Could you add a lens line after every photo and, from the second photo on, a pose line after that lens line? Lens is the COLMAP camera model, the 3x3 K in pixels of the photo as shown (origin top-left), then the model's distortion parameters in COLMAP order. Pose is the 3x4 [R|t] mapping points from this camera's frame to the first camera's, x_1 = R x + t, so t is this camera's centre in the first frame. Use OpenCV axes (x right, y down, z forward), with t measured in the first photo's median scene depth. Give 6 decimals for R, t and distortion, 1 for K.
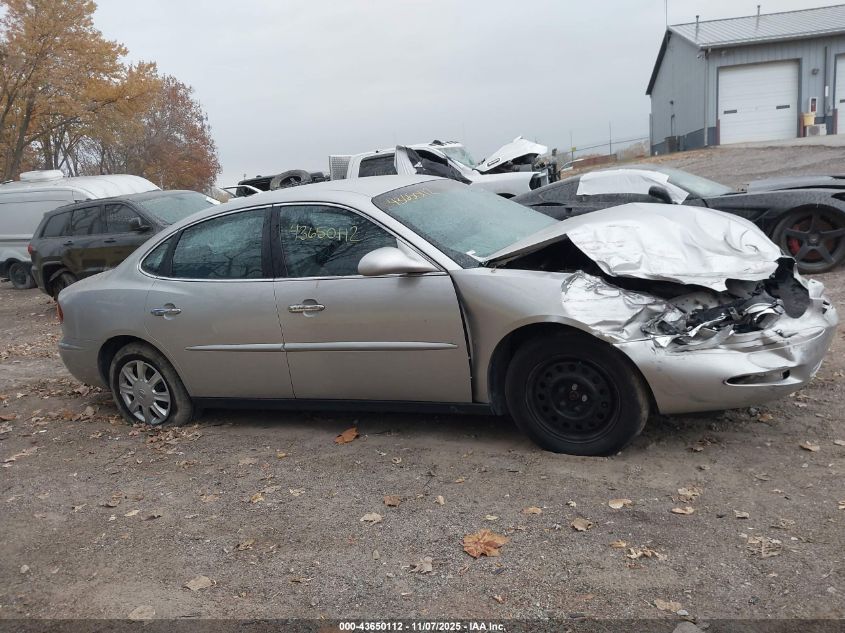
lens RADIAL K [[646.2, 0, 422.5], [0, 646.2, 316.5], [0, 0, 1]] dist [0.001863, -0.013462]
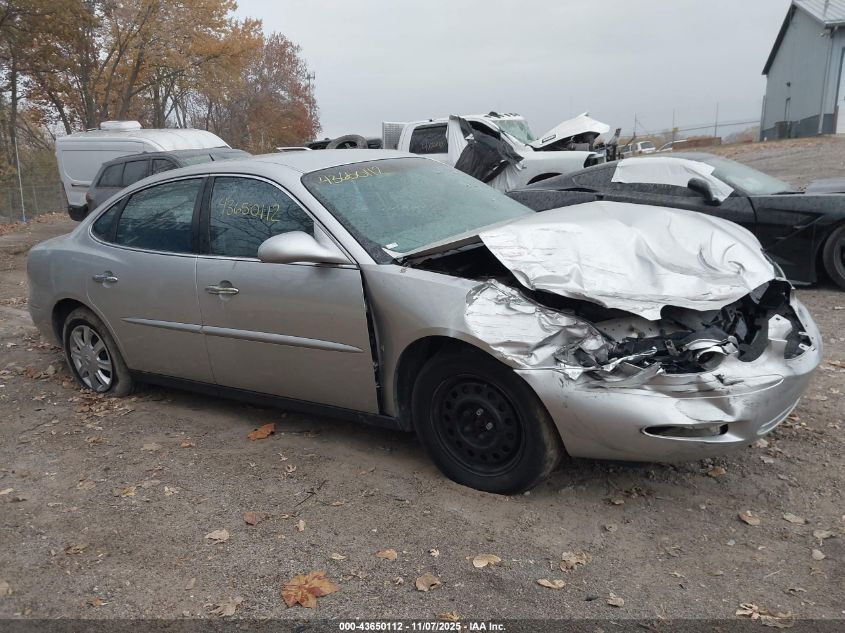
lens RADIAL K [[646.2, 0, 422.5], [0, 646.2, 316.5], [0, 0, 1]] dist [0.001863, -0.013462]
pose [[0.988265, 0.092720, -0.121392, 0.239075], [-0.087018, 0.994876, 0.051468, -0.053239], [0.125542, -0.040301, 0.991269, 0.131375]]
